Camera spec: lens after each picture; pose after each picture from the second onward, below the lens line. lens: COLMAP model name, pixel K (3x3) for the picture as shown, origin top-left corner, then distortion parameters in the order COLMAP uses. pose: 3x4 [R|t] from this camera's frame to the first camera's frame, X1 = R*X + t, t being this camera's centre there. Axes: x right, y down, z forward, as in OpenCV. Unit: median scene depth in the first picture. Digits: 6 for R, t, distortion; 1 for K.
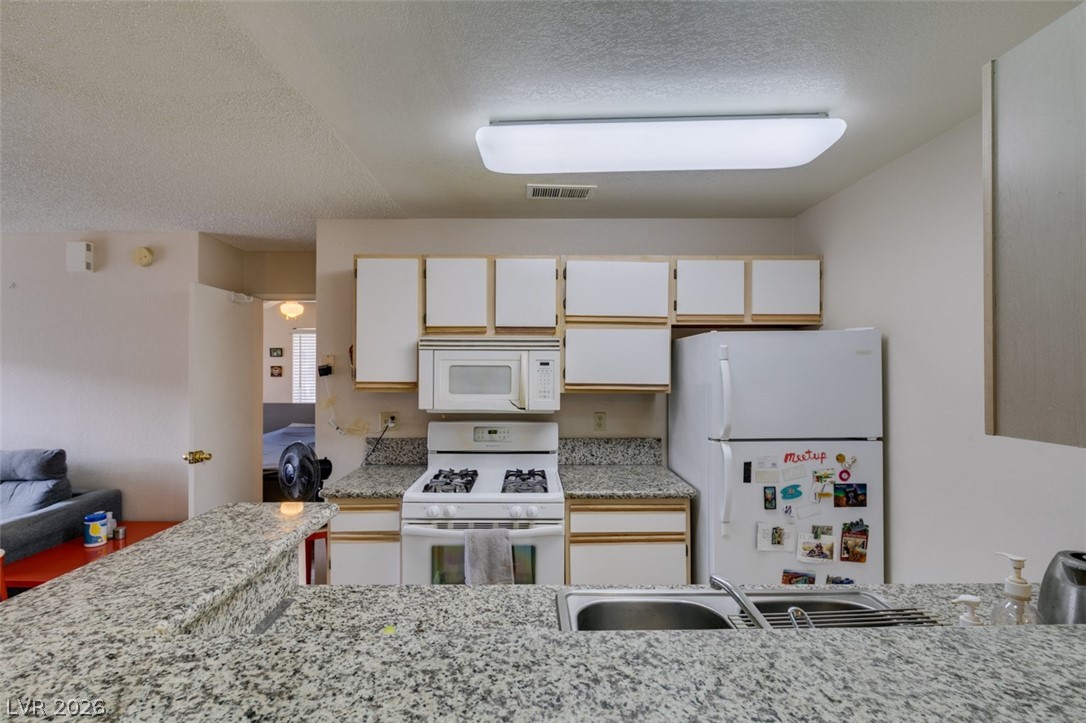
lens RADIAL K [[485.3, 0, 534.1], [0, 485.3, 366.6], [0, 0, 1]] dist [0.001862, -0.000817]
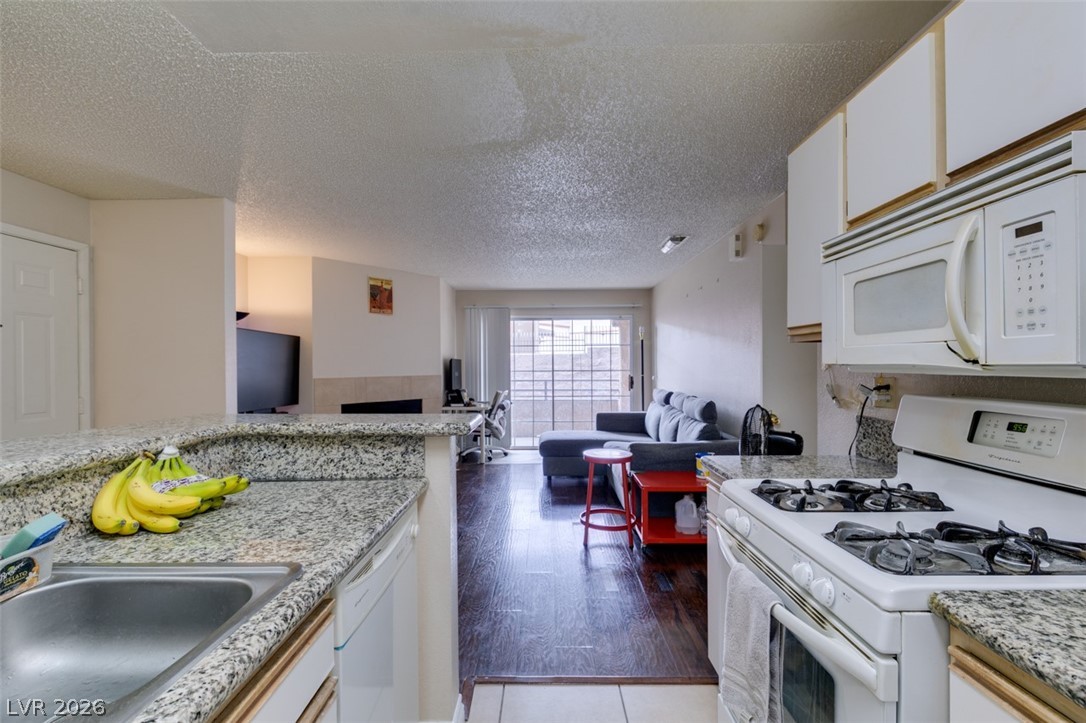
lens RADIAL K [[485.3, 0, 541.9], [0, 485.3, 362.8], [0, 0, 1]] dist [0.001862, -0.000817]
pose [[-0.011441, -0.006063, -0.999916, 0.353846], [0.009412, 0.999937, -0.006171, 0.083477], [0.999890, -0.009482, -0.011383, 0.637139]]
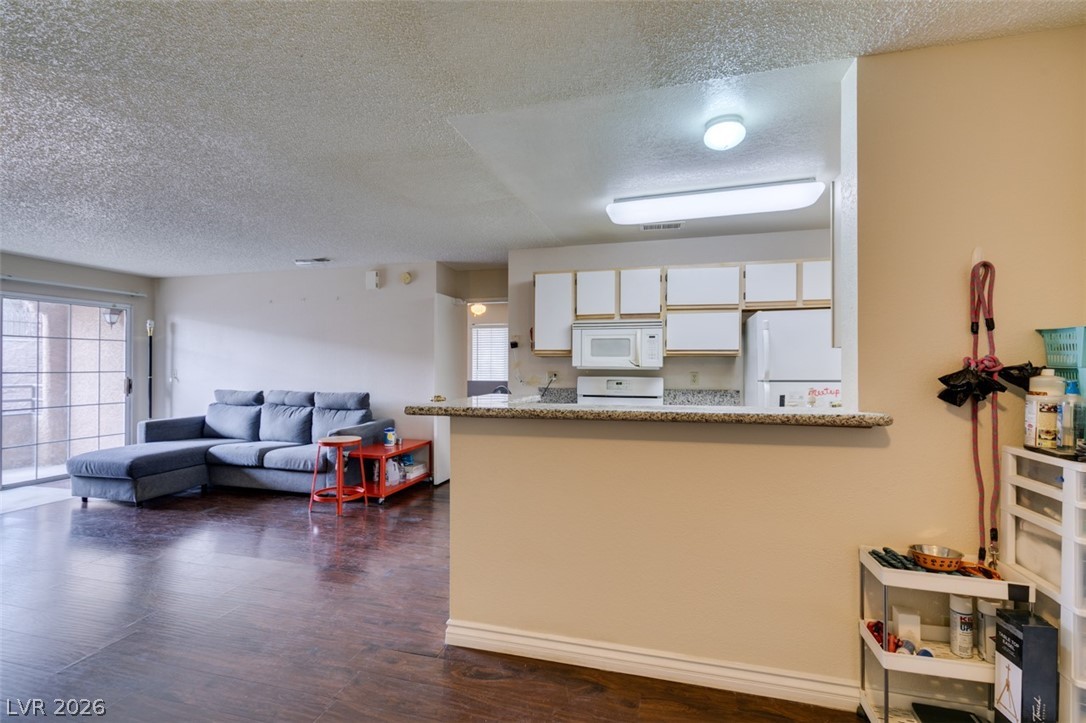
lens RADIAL K [[485.3, 0, 542.3], [0, 485.3, 363.8], [0, 0, 1]] dist [0.001862, -0.000817]
pose [[0.965034, -0.000085, -0.262126, 0.085985], [-0.000386, 0.999998, -0.001746, 0.080089], [0.262126, 0.001786, 0.965032, -0.563007]]
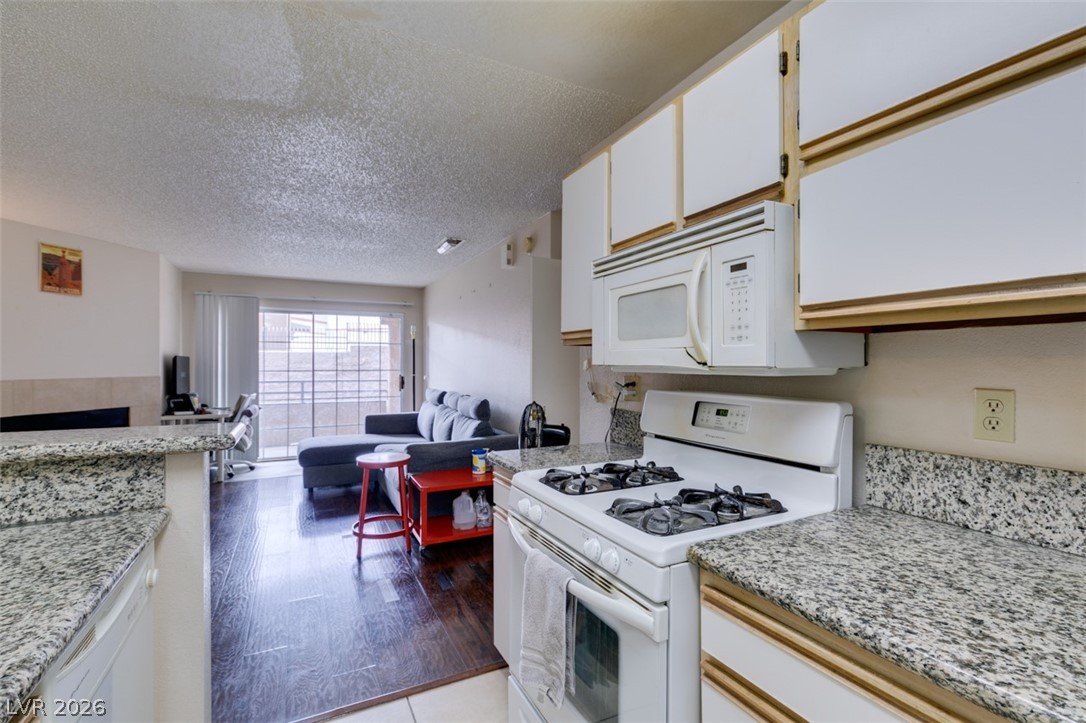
lens RADIAL K [[485.3, 0, 539.7], [0, 485.3, 359.1], [0, 0, 1]] dist [0.001862, -0.000817]
pose [[0.445261, -0.010780, -0.895336, 0.339940], [0.004181, 0.999942, -0.009960, 0.082863], [0.895391, 0.000691, 0.445281, 0.600088]]
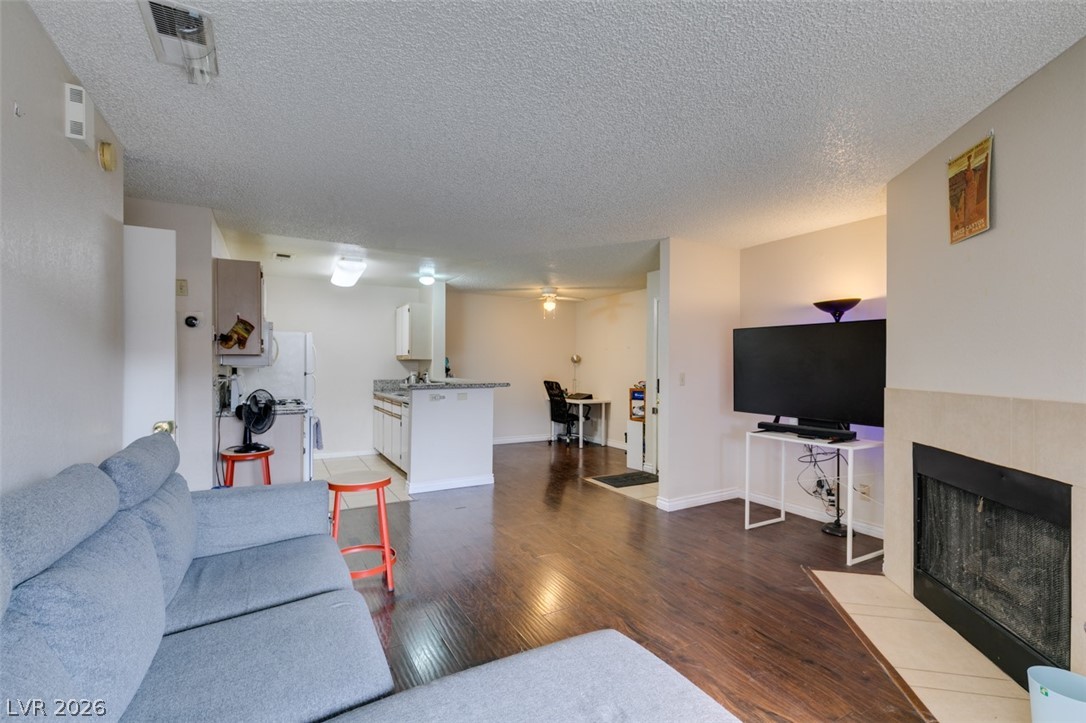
lens RADIAL K [[485.3, 0, 544.3], [0, 485.3, 363.8], [0, 0, 1]] dist [0.001862, -0.000817]
pose [[-0.491563, 0.000946, 0.870842, -2.080407], [-0.007632, 0.999956, -0.005394, 0.081910], [-0.870809, -0.009298, -0.491534, 0.970205]]
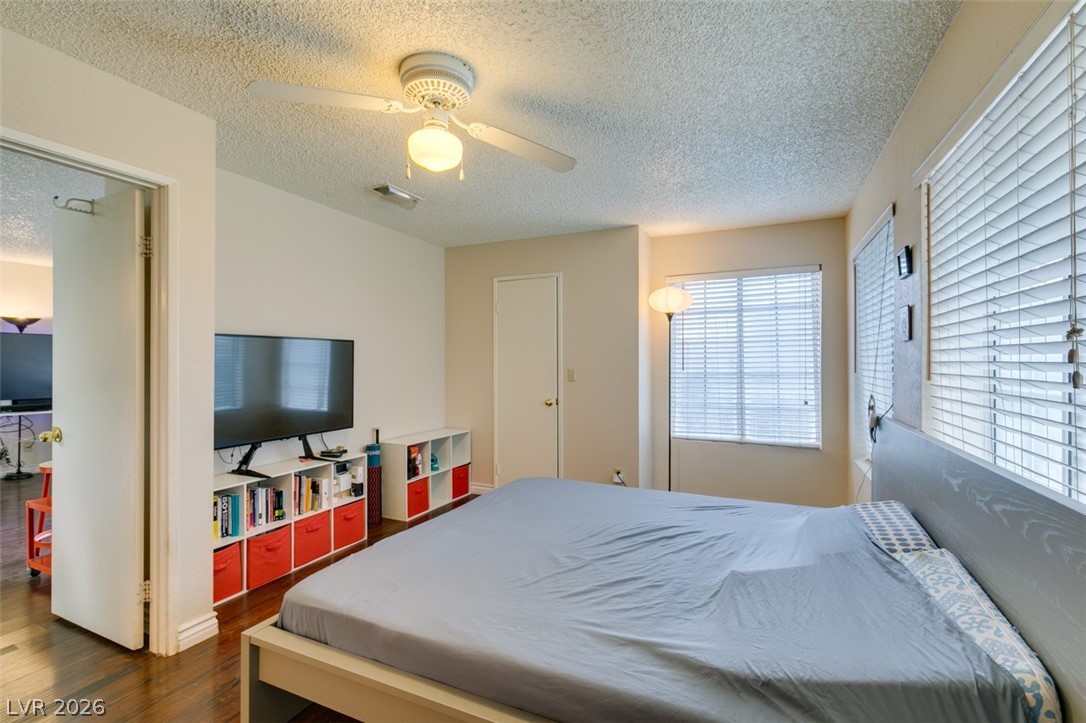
lens RADIAL K [[485.3, 0, 537.0], [0, 485.3, 361.4], [0, 0, 1]] dist [0.001862, -0.000817]
pose [[-0.426228, -0.003533, -0.904609, -0.372690], [0.003791, 0.999977, -0.005692, 0.089283], [0.904608, -0.005855, -0.426204, 2.337493]]
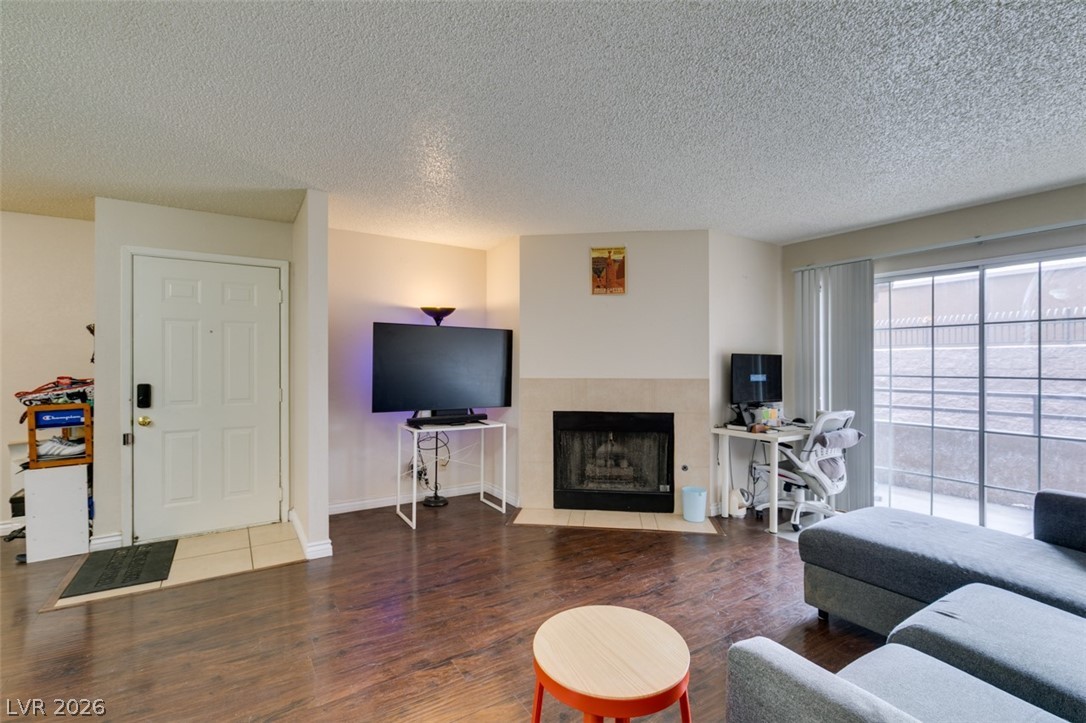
lens RADIAL K [[485.3, 0, 538.9], [0, 485.3, 363.2], [0, 0, 1]] dist [0.001862, -0.000817]
pose [[-0.847598, -0.001982, -0.530636, -0.697456], [-0.000857, 0.999997, -0.002366, 0.079126], [0.530639, -0.001551, -0.847597, 1.129802]]
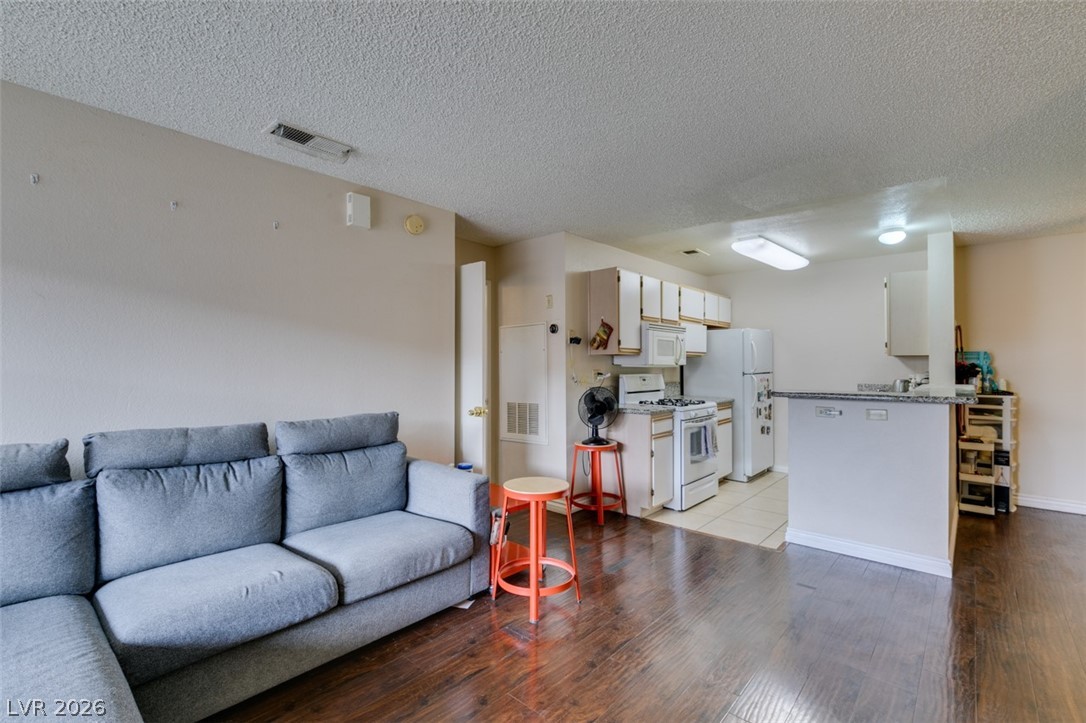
lens RADIAL K [[485.3, 0, 537.1], [0, 485.3, 357.4], [0, 0, 1]] dist [0.001862, -0.000817]
pose [[0.668509, 0.008980, 0.743650, -1.702680], [-0.003851, 0.999955, -0.008613, 0.076390], [-0.743694, 0.002894, 0.668514, 0.147721]]
